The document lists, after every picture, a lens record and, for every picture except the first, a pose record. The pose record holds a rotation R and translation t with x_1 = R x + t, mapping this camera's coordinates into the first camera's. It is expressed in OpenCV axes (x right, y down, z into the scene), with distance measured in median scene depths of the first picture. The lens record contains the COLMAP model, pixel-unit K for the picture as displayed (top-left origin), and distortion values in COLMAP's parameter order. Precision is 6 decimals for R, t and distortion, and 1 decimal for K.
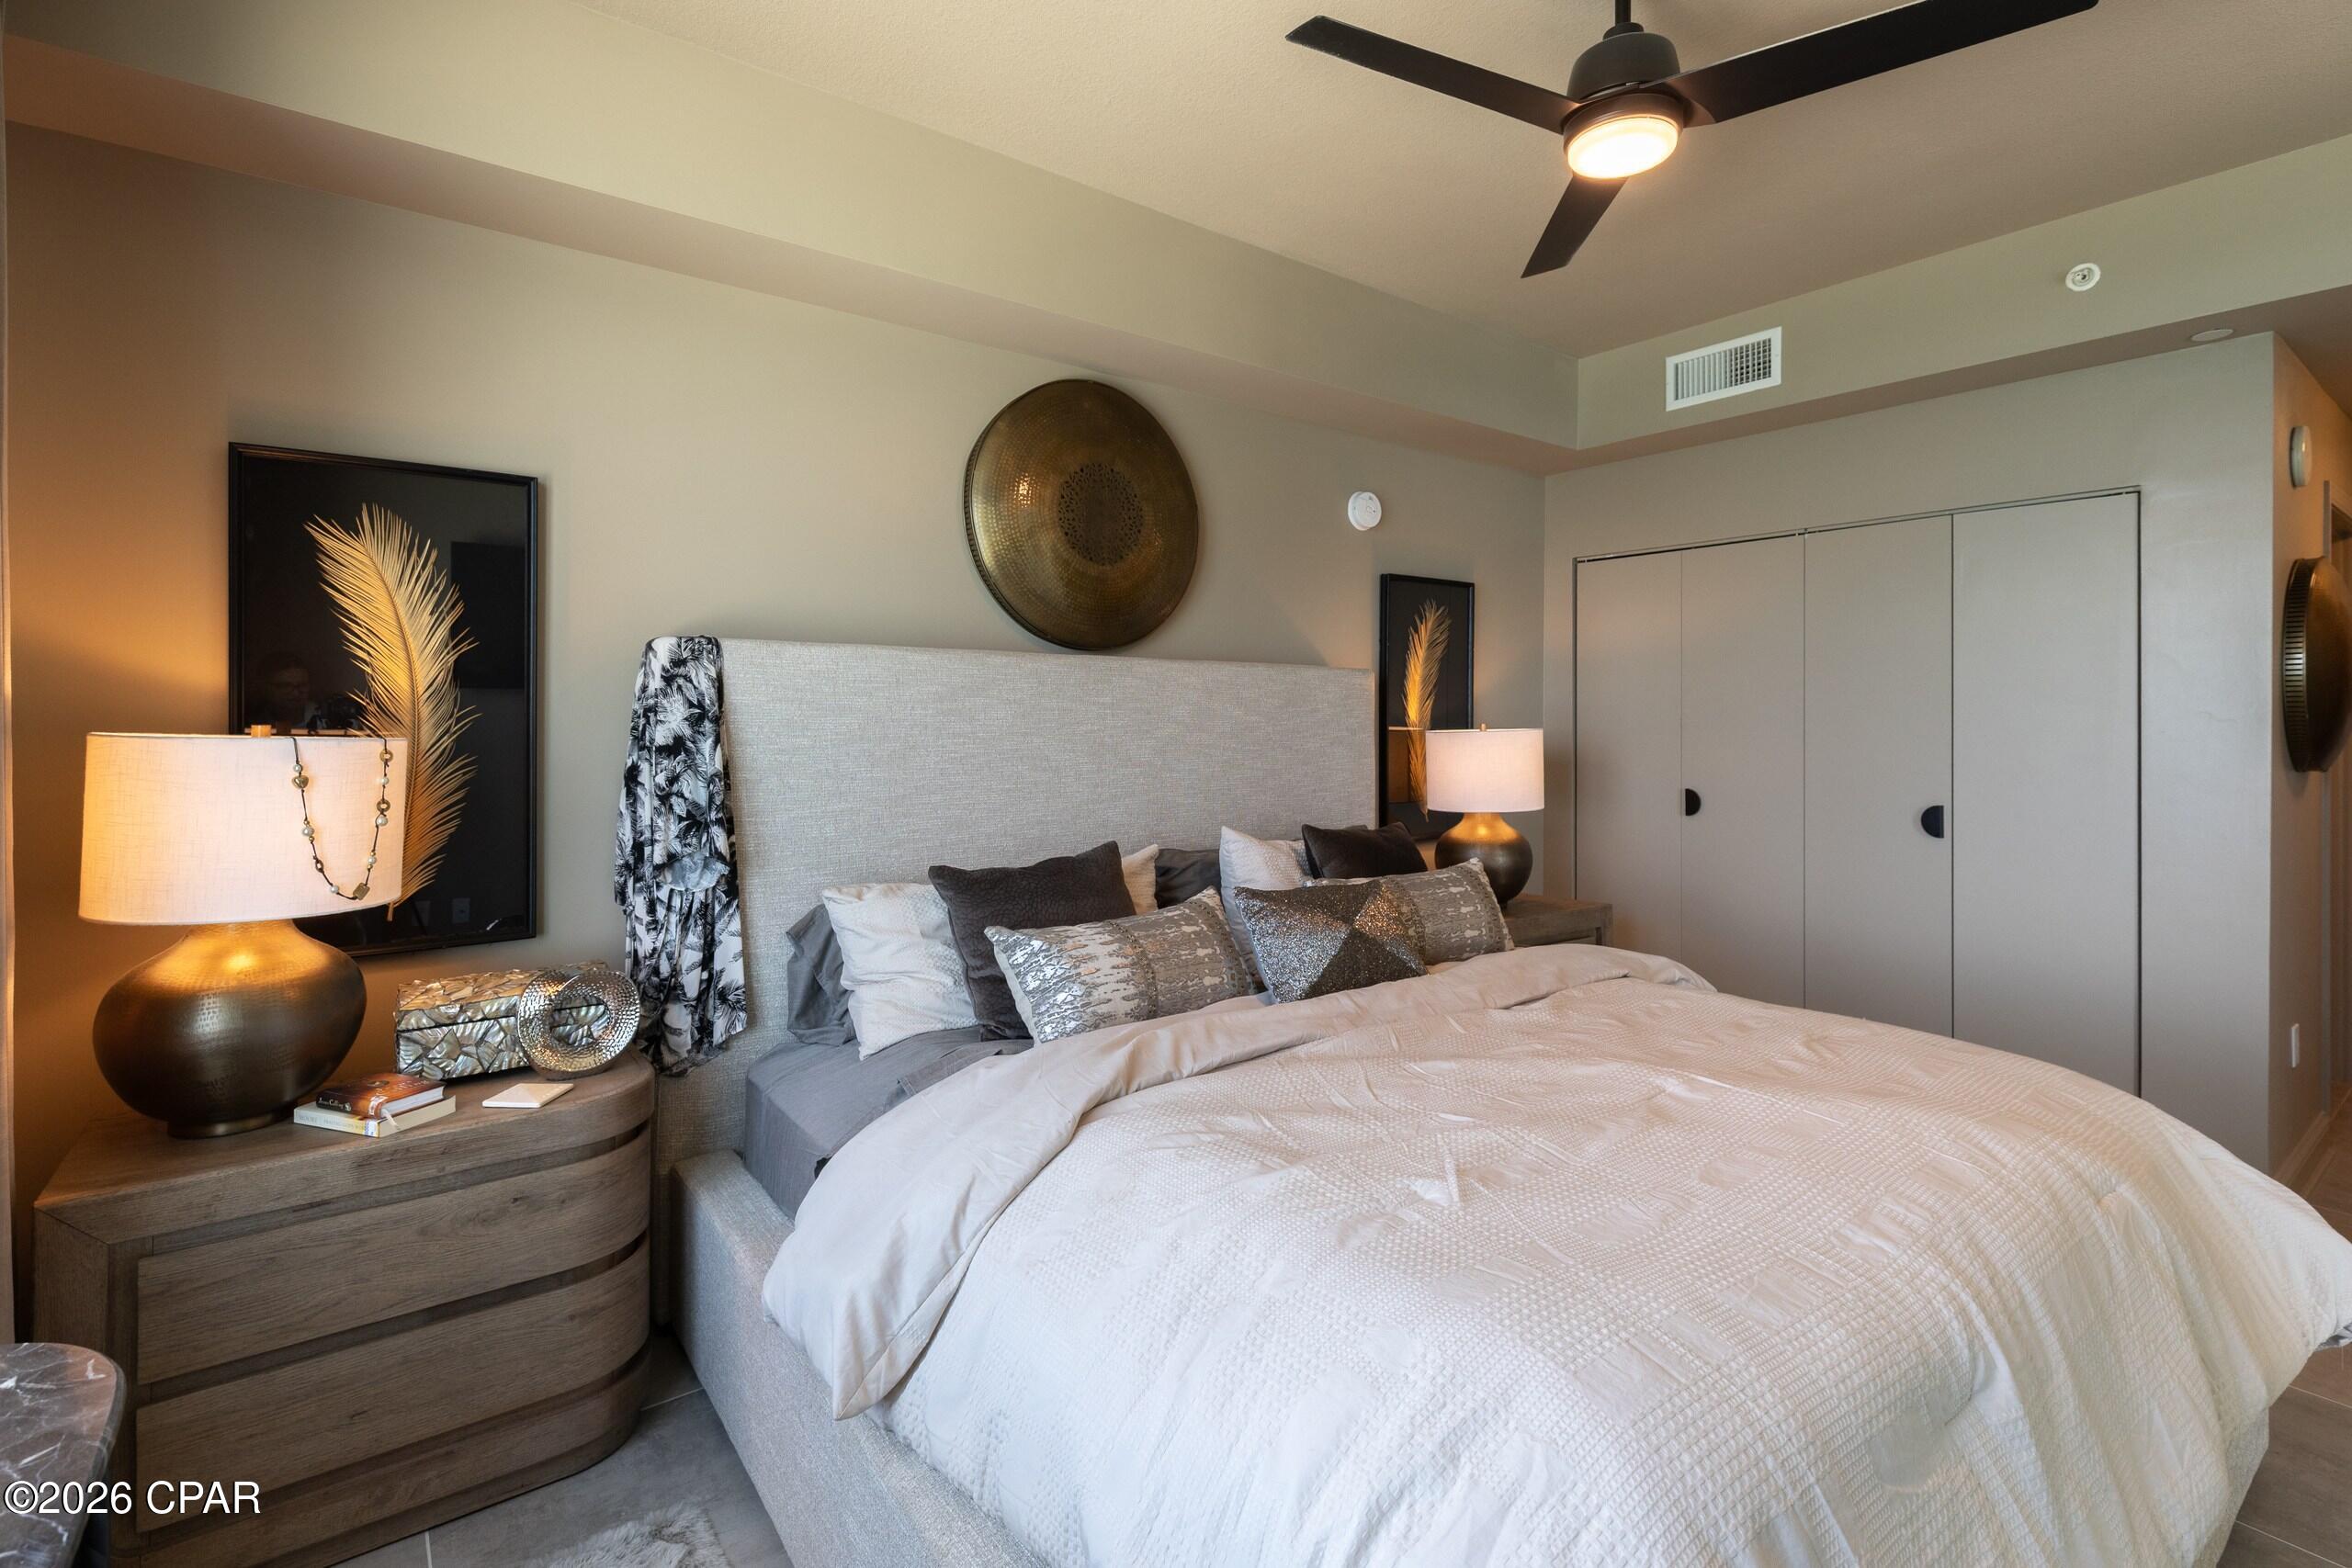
lens RADIAL K [[1085.5, 0, 1205.3], [0, 1085.5, 712.9], [0, 0, 1]] dist [0.000893, -0.000075]
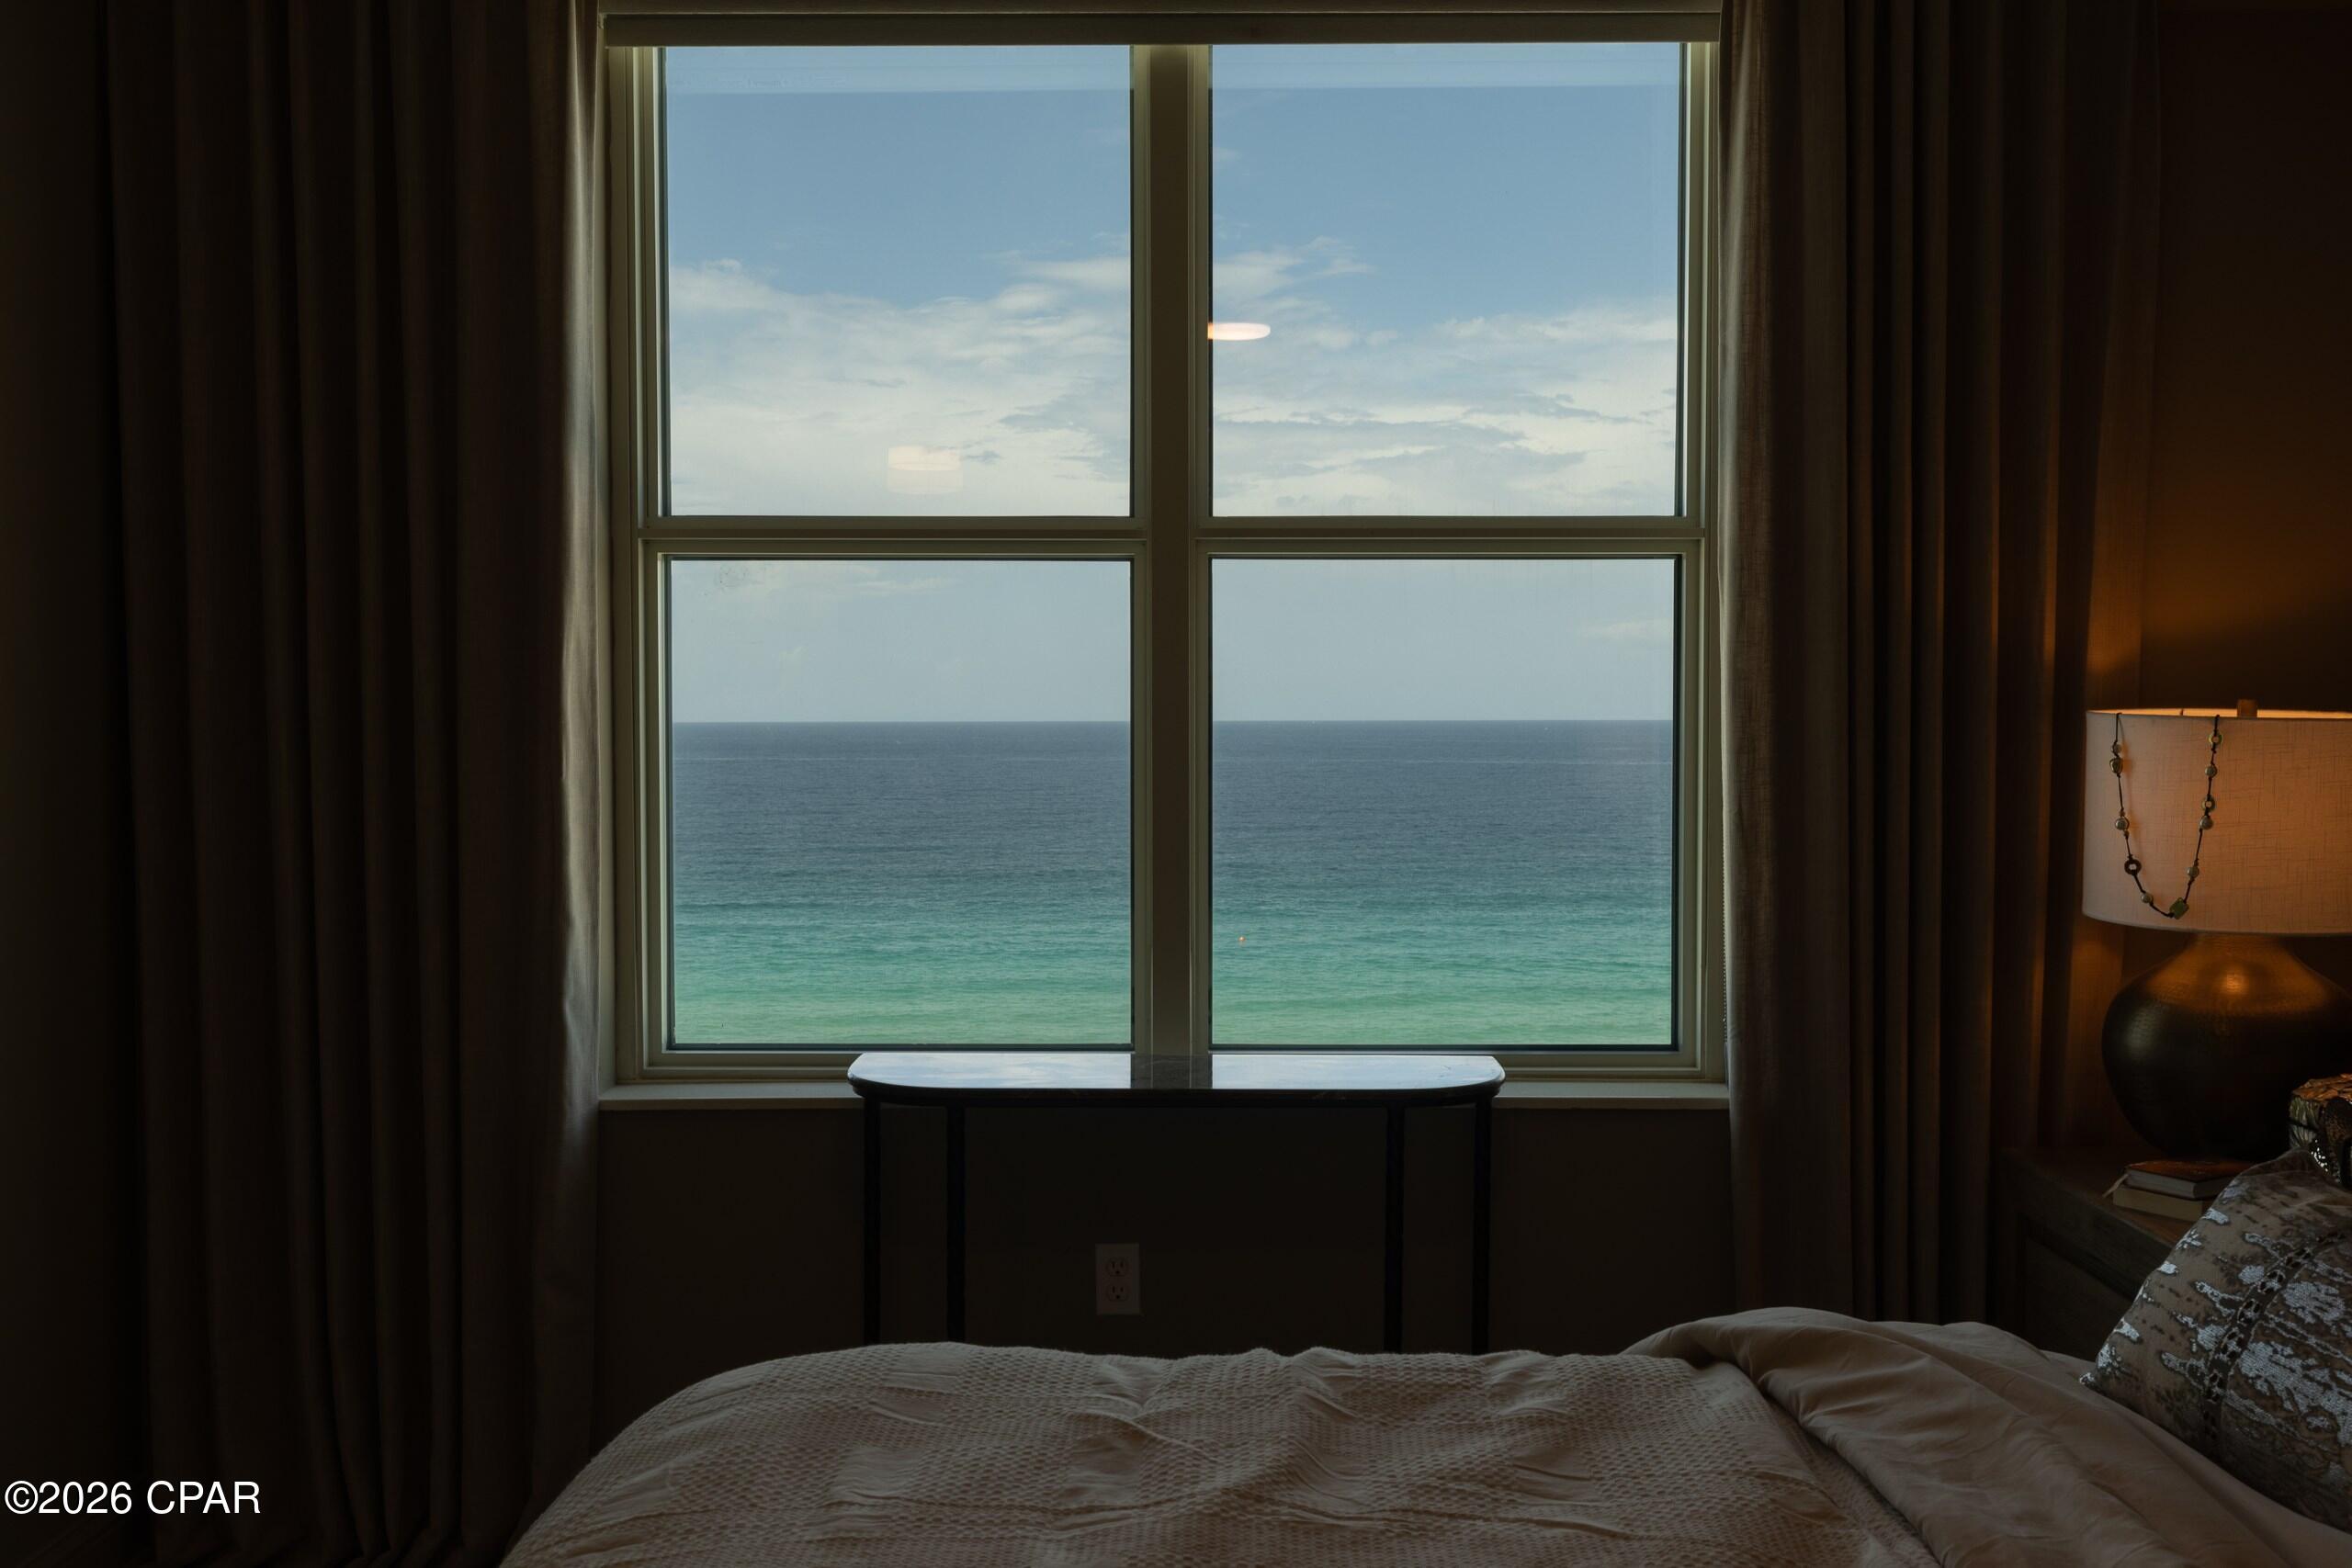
lens RADIAL K [[2242.0, 0, 1176.0], [0, 2242.0, 784.0], [0, 0, 1]] dist [0.005587, -0.011943]
pose [[-0.619658, 0.026209, -0.784434, 0.734988], [0.005737, 0.999567, 0.028865, 0.017018], [0.784851, 0.013386, -0.619540, 1.103872]]
